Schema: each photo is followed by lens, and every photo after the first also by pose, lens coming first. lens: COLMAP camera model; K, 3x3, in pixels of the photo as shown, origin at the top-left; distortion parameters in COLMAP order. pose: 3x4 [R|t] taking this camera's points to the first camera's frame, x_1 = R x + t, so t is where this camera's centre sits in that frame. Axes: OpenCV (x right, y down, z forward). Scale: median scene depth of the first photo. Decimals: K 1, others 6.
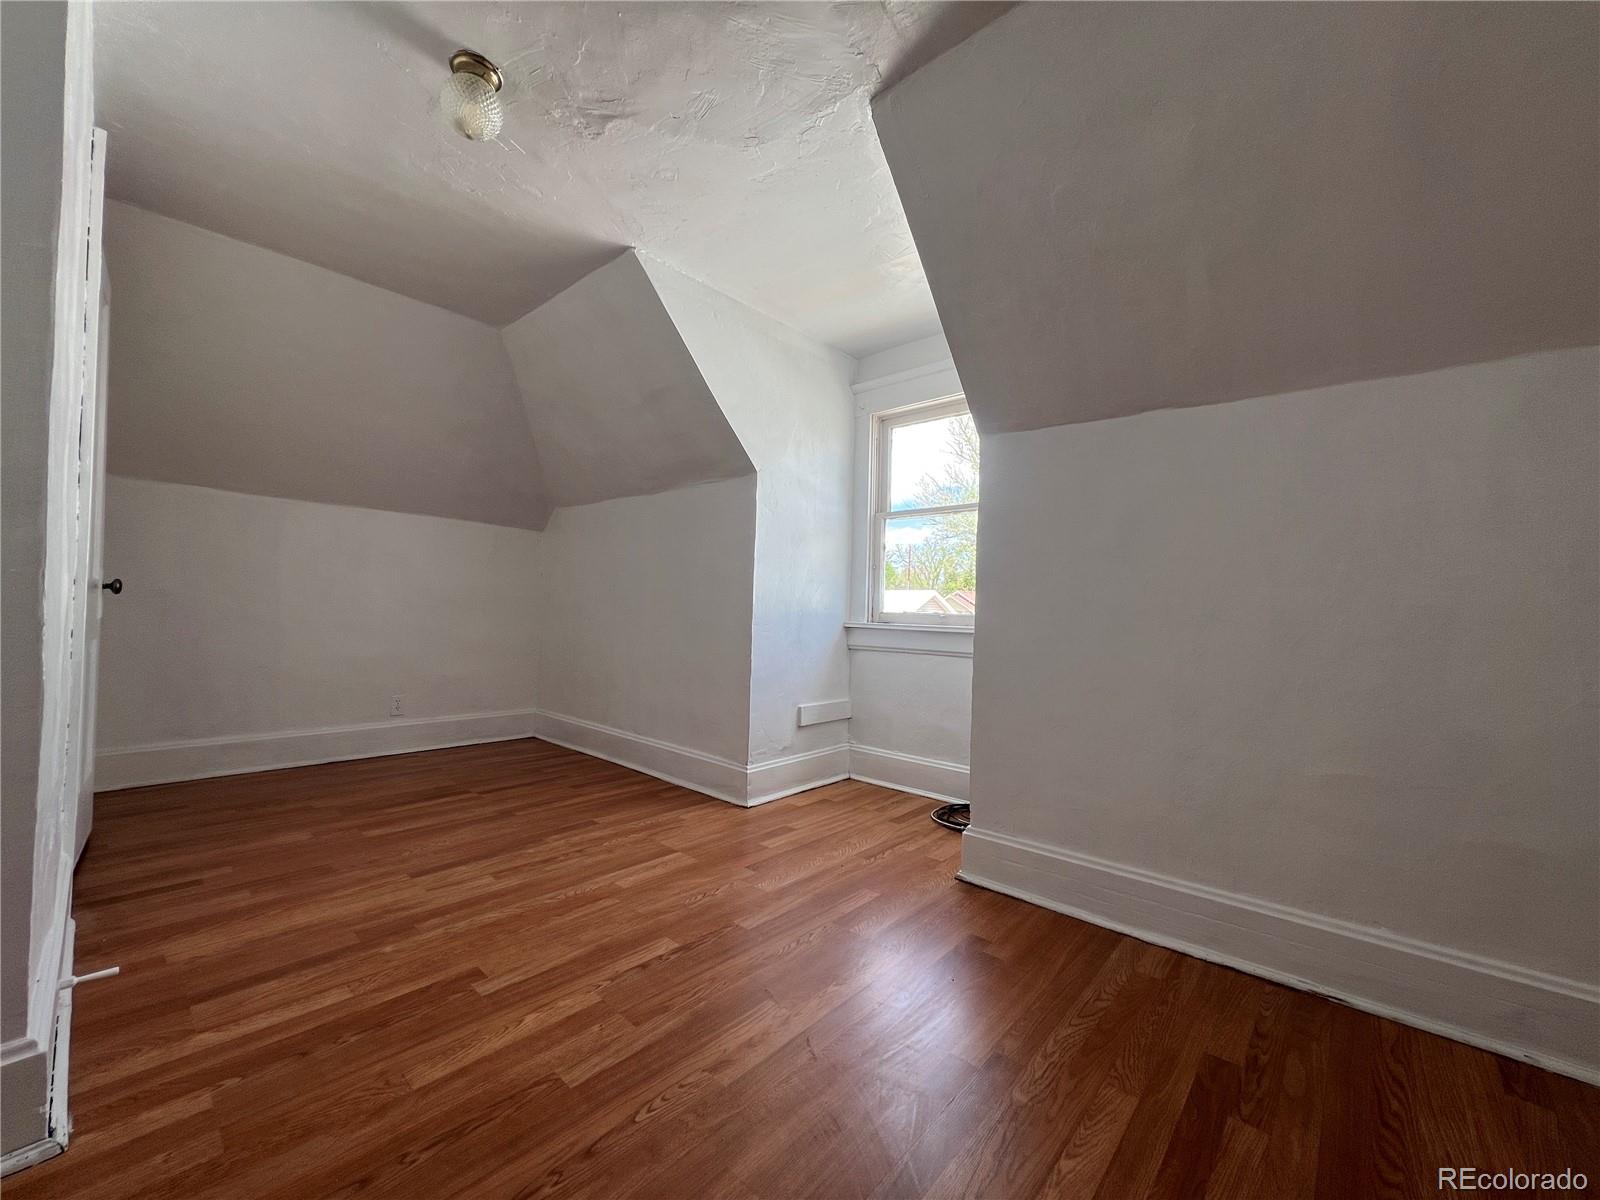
lens RADIAL K [[636.4, 0, 800.0], [0, 636.4, 600.0], [0, 0, 1]] dist [0.003265, 0.000379]
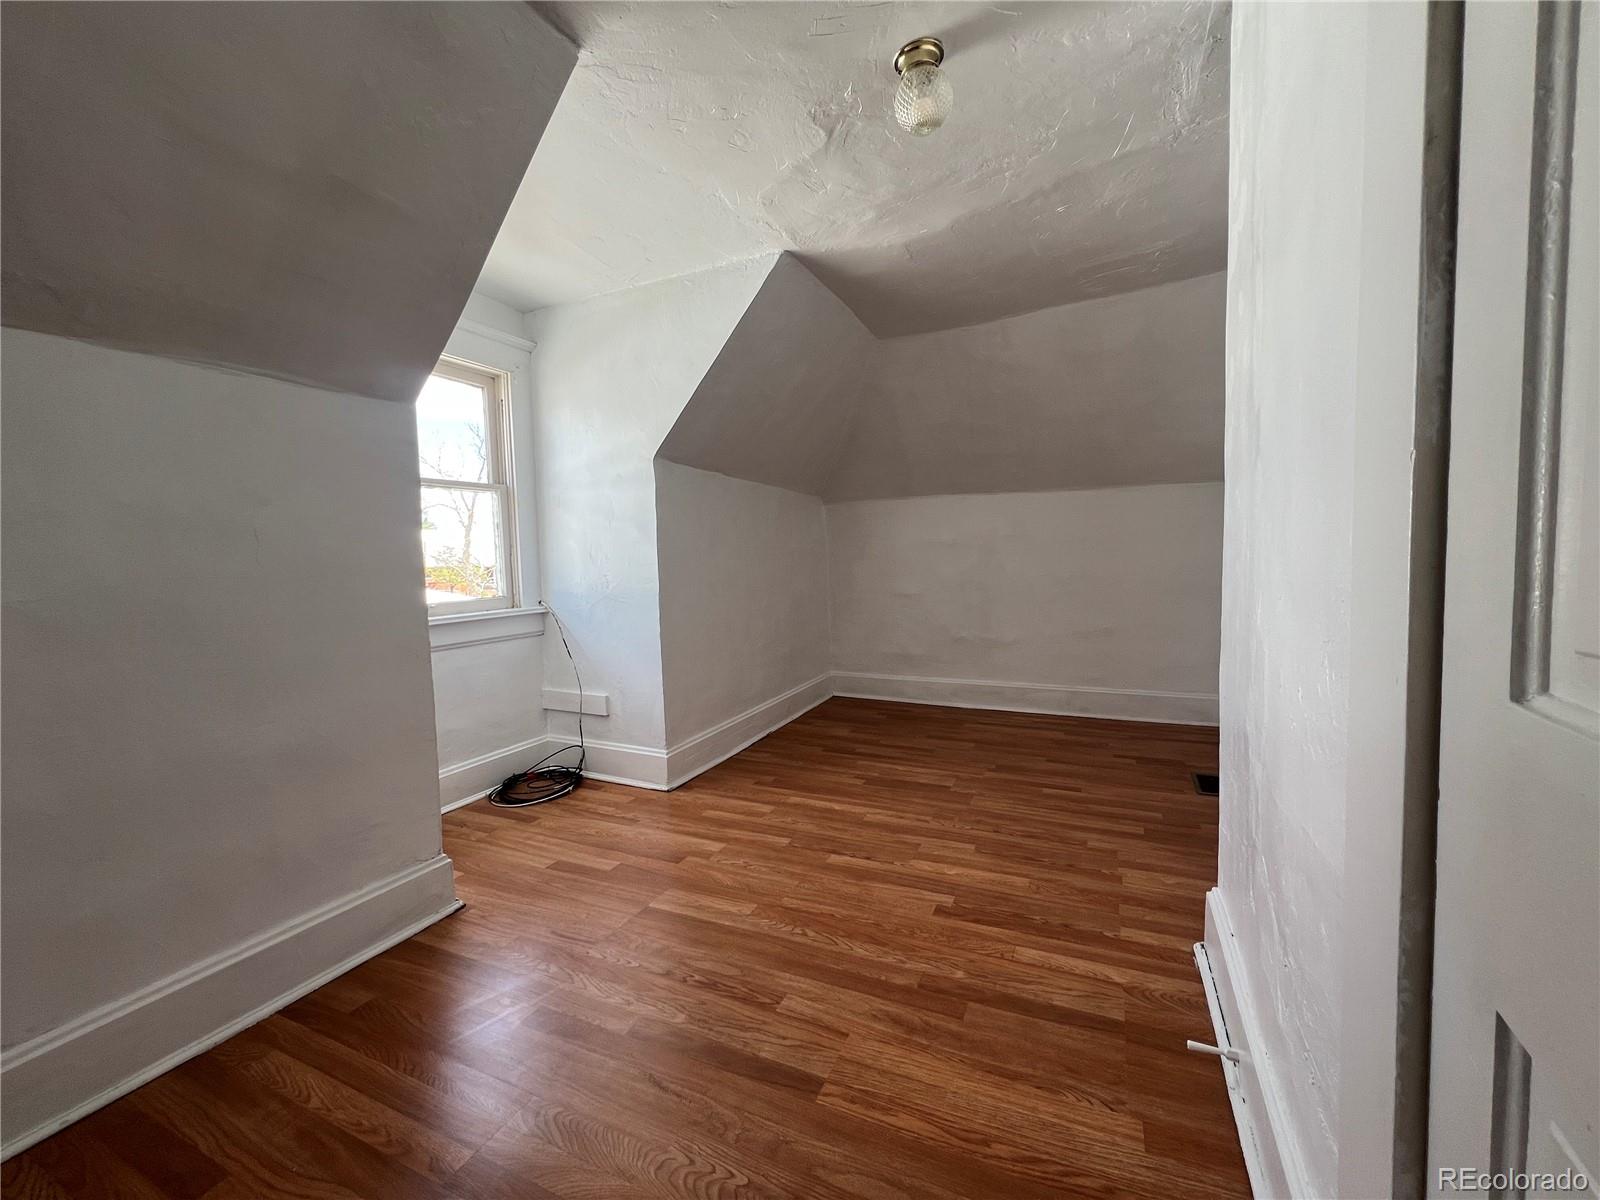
lens RADIAL K [[636.4, 0, 800.0], [0, 636.4, 600.0], [0, 0, 1]] dist [0.003265, 0.000379]
pose [[-0.286687, -0.080933, 0.954599, -1.414733], [0.007583, 0.996202, 0.086738, -0.103741], [-0.957994, 0.032105, -0.284985, 1.449199]]
